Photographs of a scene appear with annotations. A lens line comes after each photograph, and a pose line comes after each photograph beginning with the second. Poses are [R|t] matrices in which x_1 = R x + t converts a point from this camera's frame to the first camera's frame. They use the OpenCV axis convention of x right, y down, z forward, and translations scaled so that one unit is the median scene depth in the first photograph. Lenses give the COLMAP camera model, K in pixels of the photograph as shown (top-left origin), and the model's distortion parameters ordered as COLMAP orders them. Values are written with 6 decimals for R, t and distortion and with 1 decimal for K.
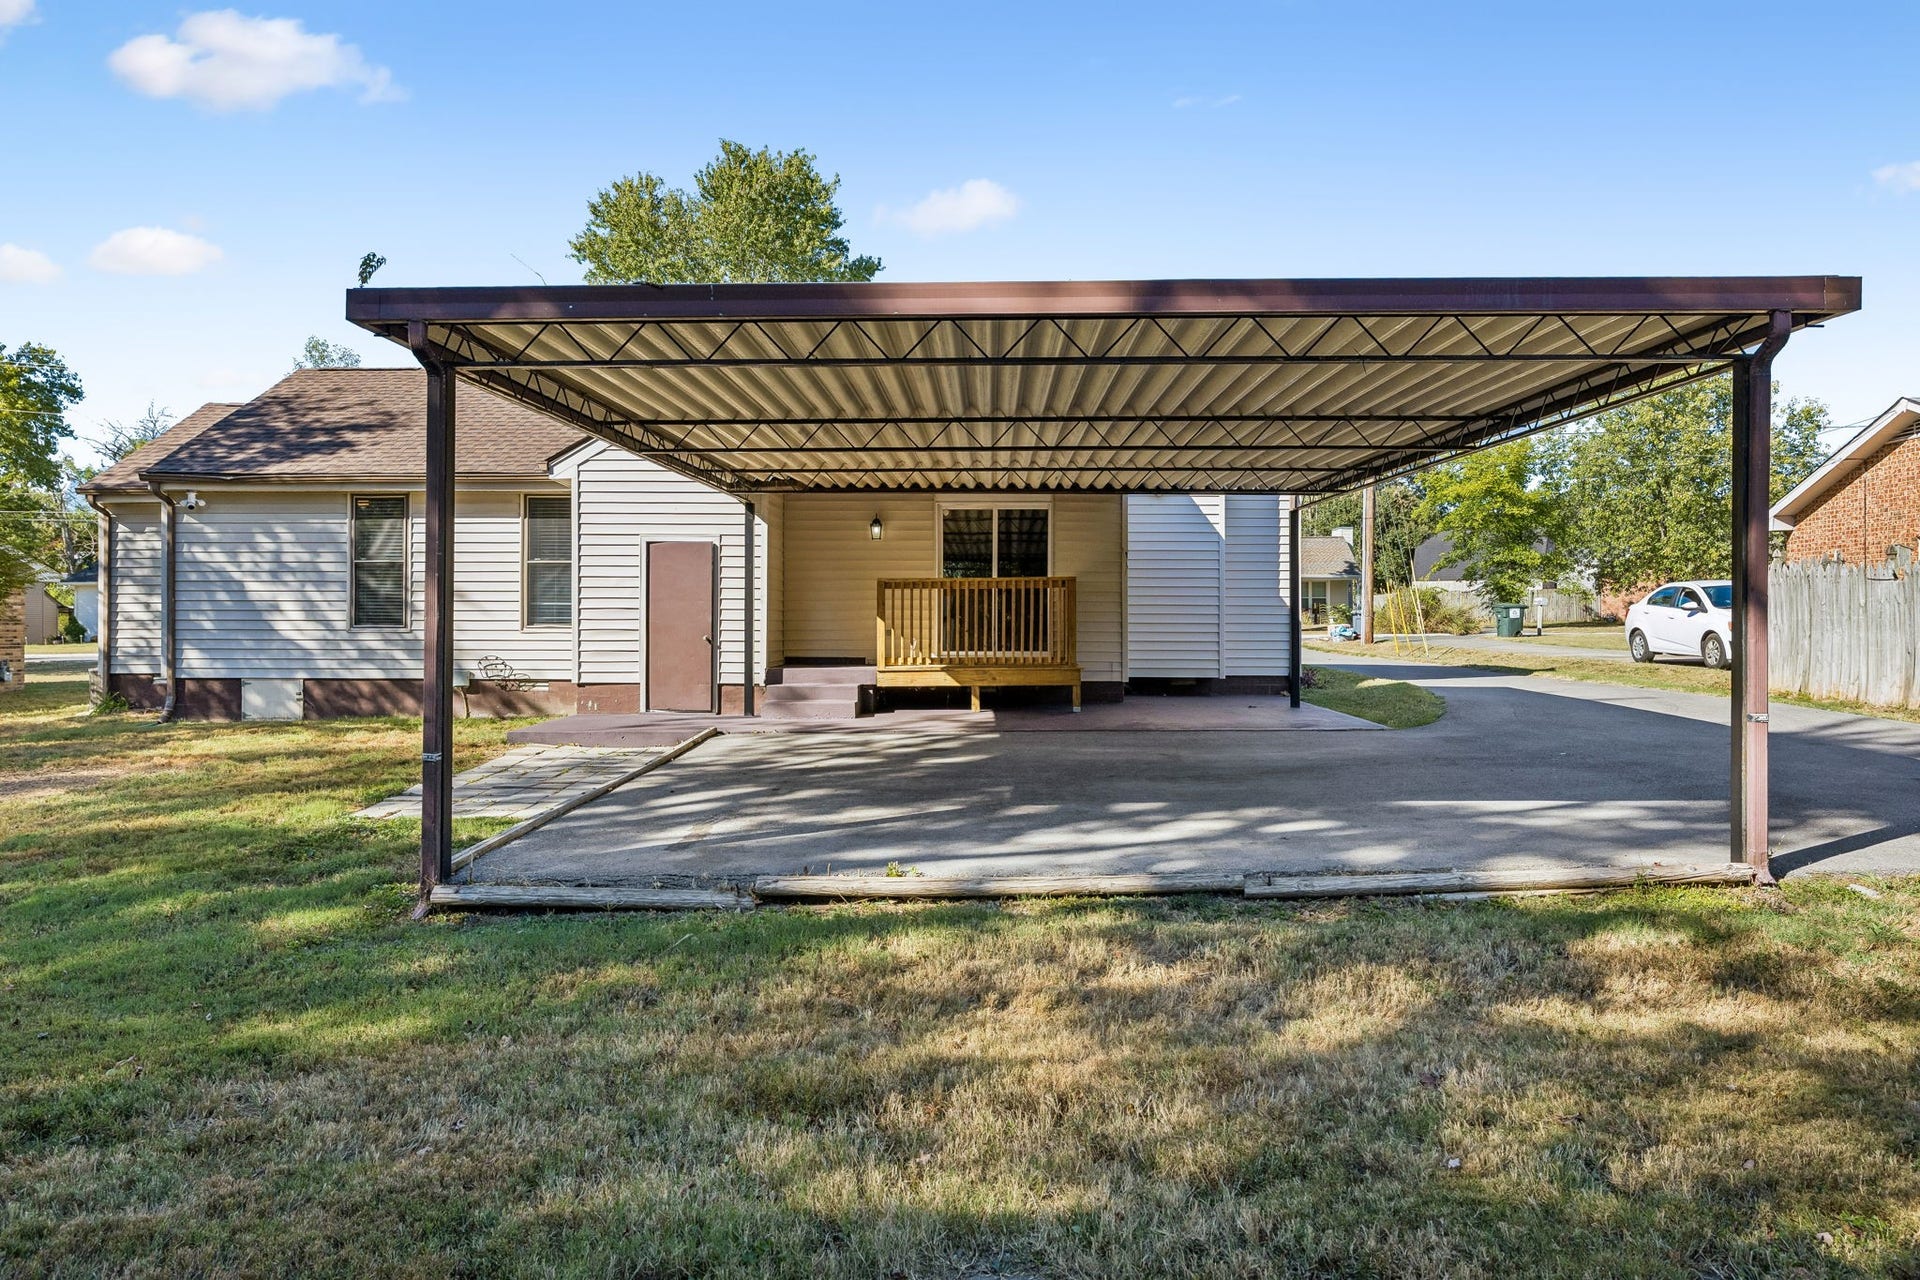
lens RADIAL K [[1251.4, 0, 951.8], [0, 1251.4, 631.7], [0, 0, 1]] dist [0.002962, 0.000587]
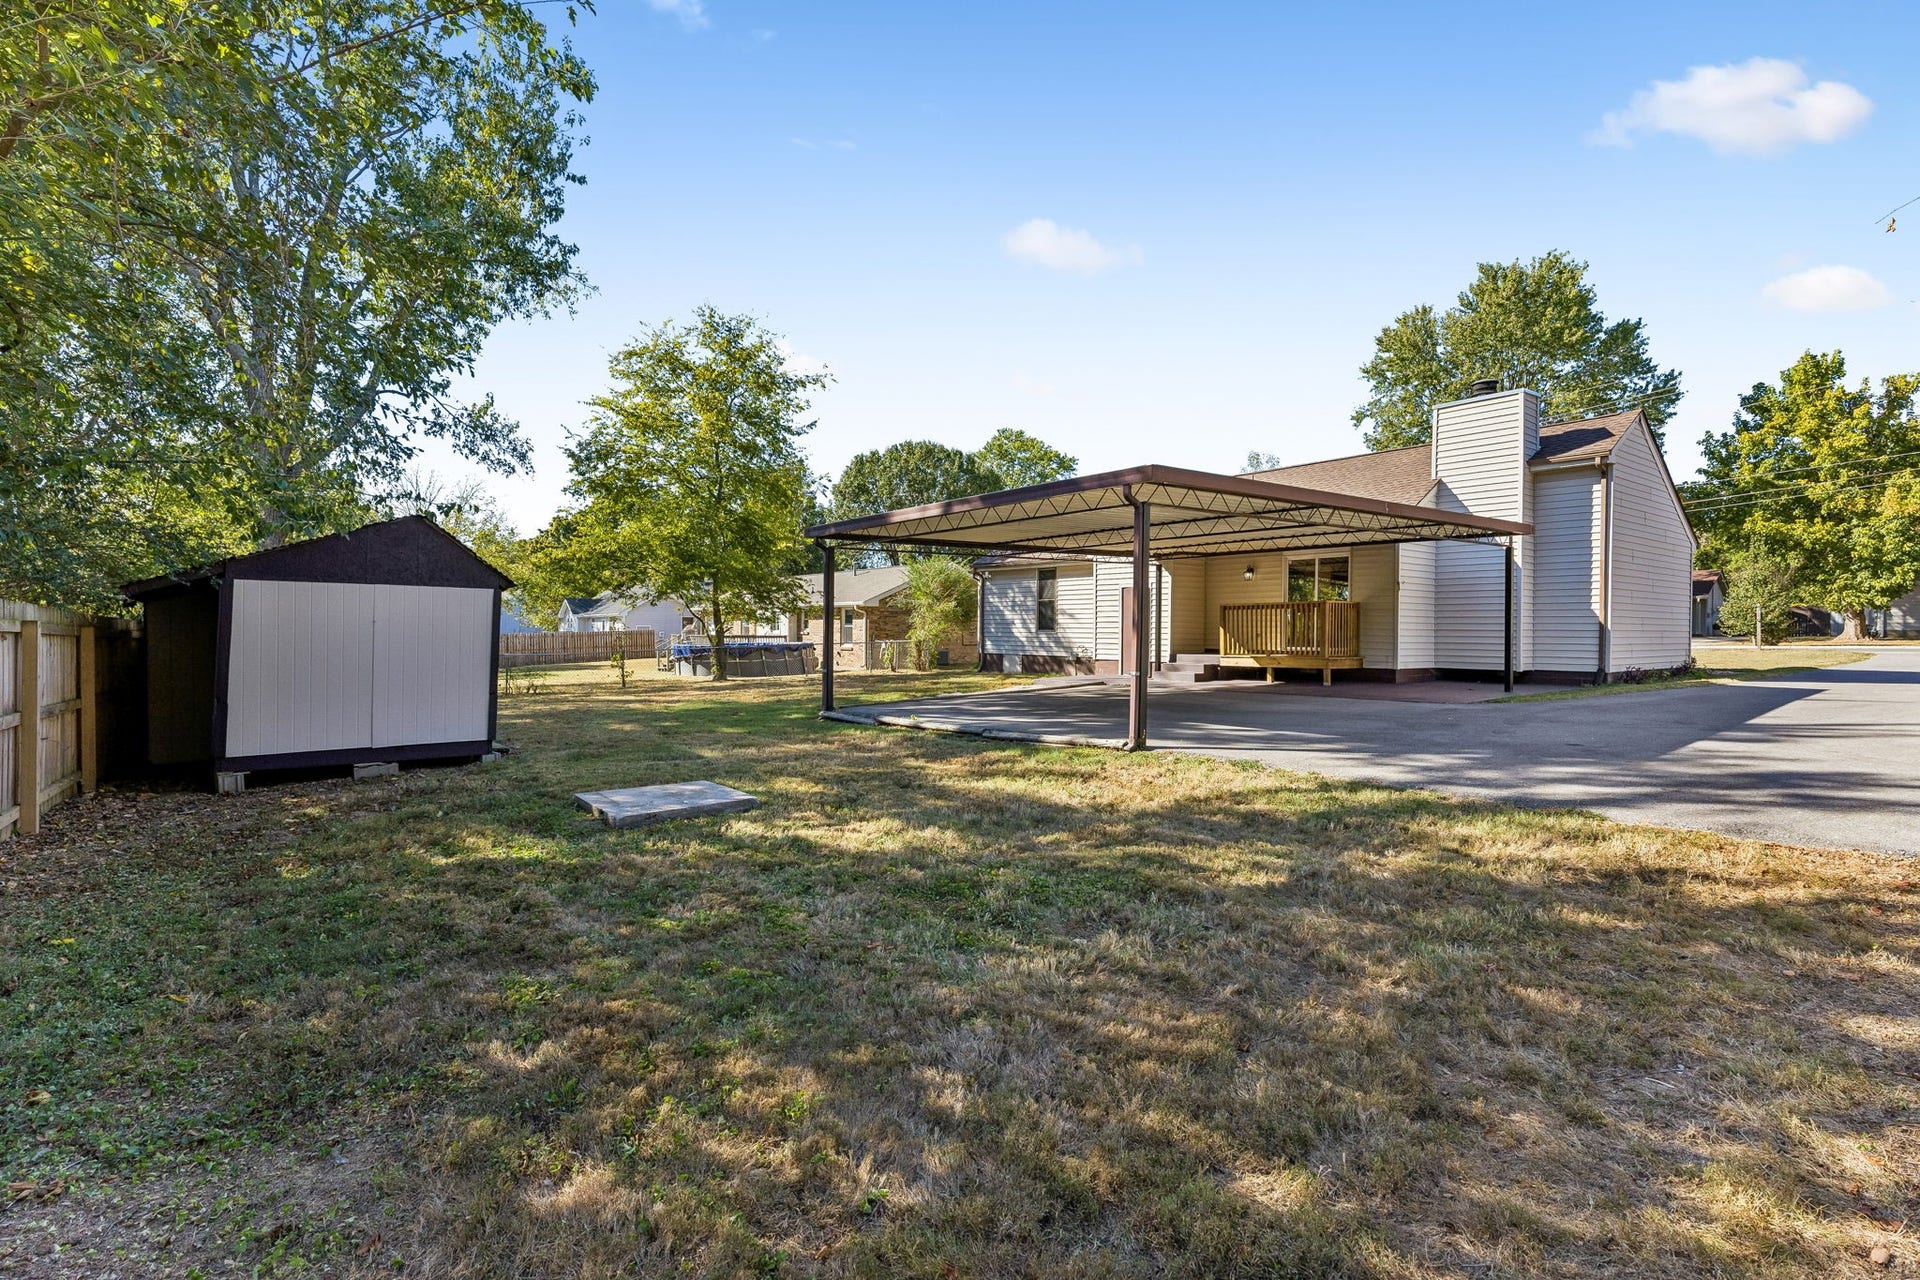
lens RADIAL K [[890.3, 0, 957.3], [0, 890.3, 641.9], [0, 0, 1]] dist [0.014265, -0.001890]
pose [[0.640295, 0.011984, -0.768036, 0.609808], [-0.007356, 0.999928, 0.009470, 0.001169], [0.768094, -0.000414, 0.640337, -0.081281]]
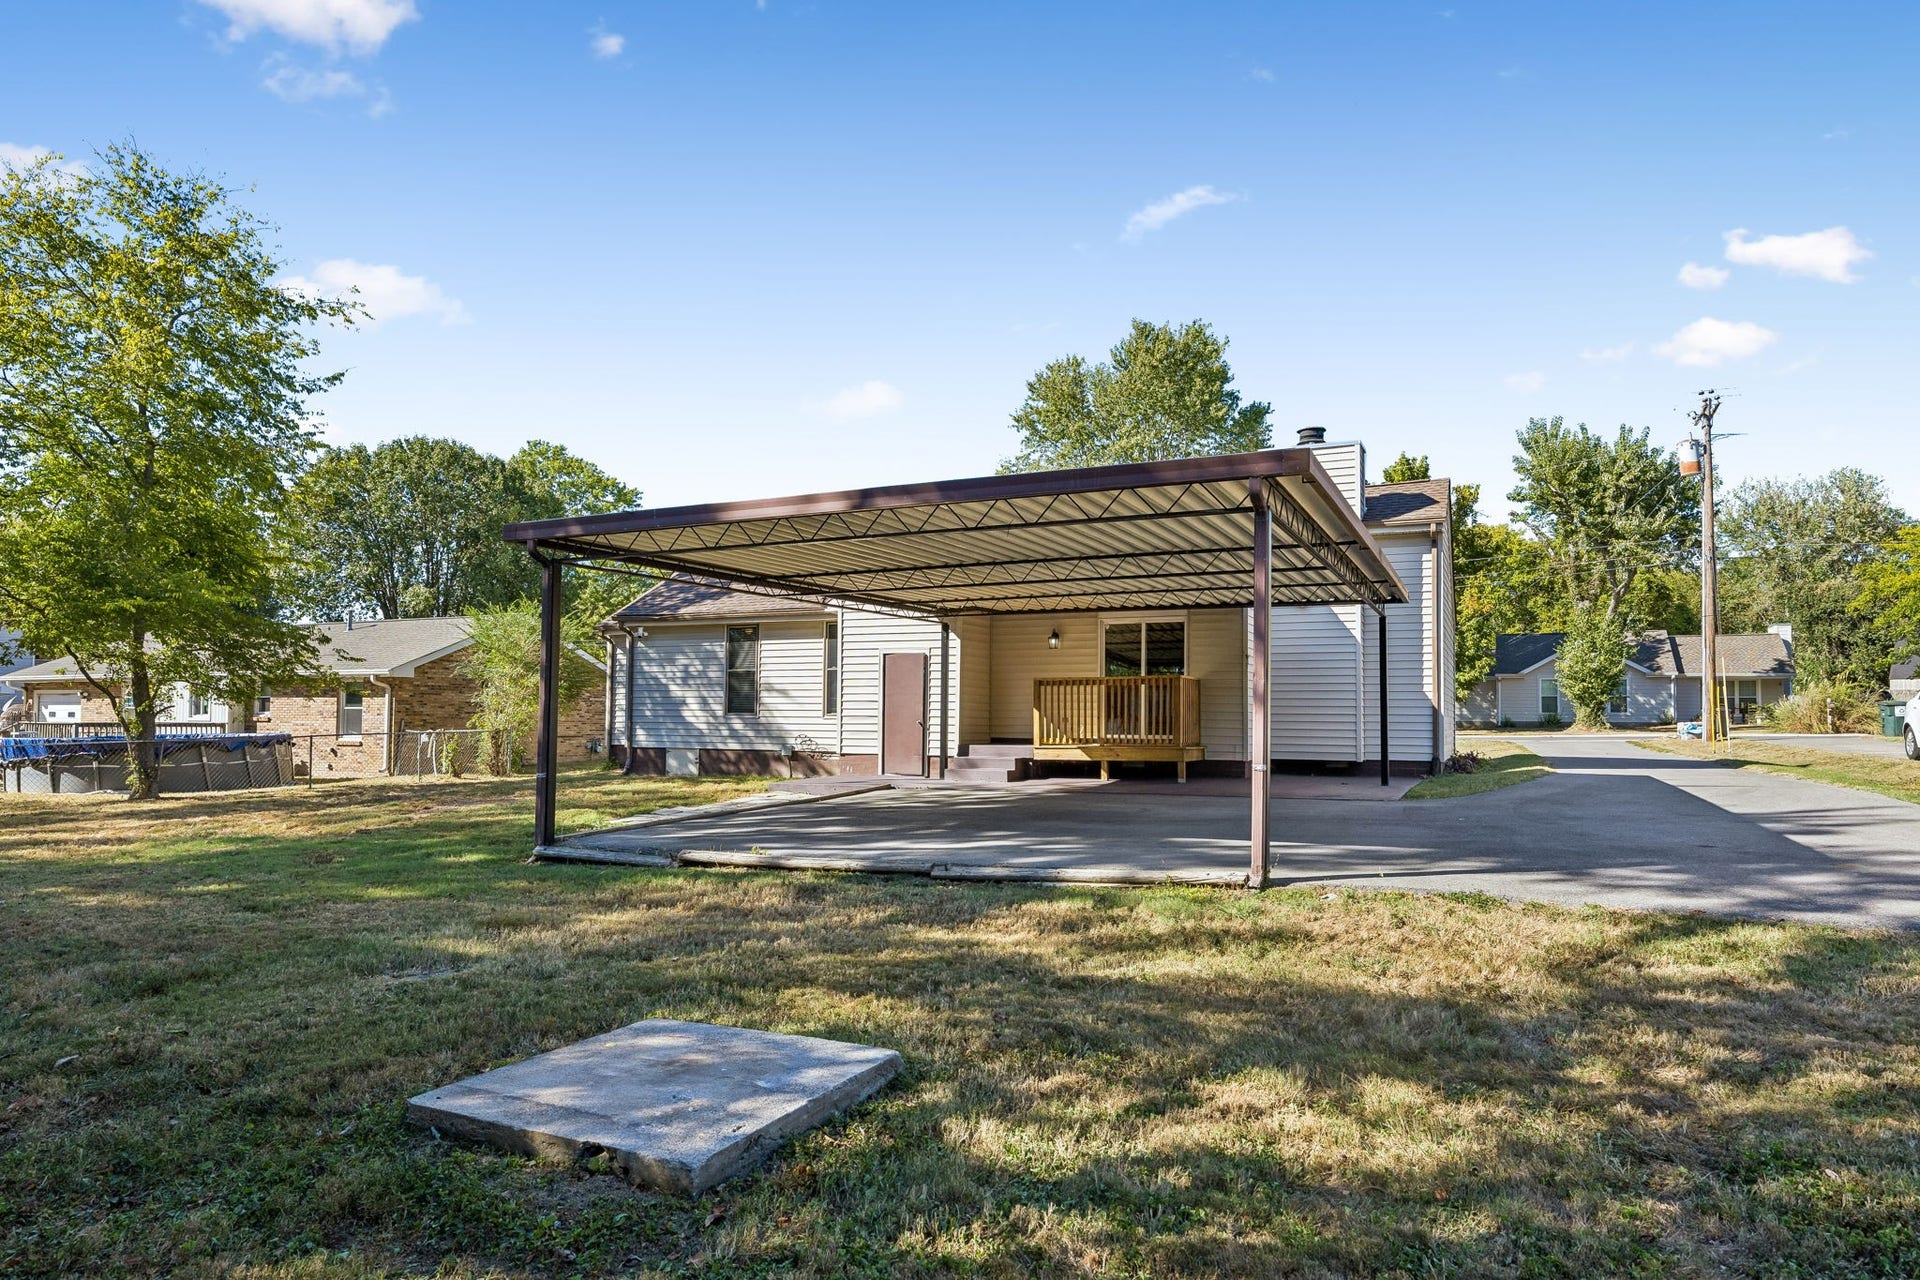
lens RADIAL K [[1115.2, 0, 989.3], [0, 1115.2, 689.4], [0, 0, 1]] dist [0.004049, -0.001578]
pose [[0.920046, -0.006287, -0.391759, 0.329512], [-0.008413, 0.999324, -0.035796, 0.011030], [0.391719, 0.036230, 0.919371, -0.097243]]
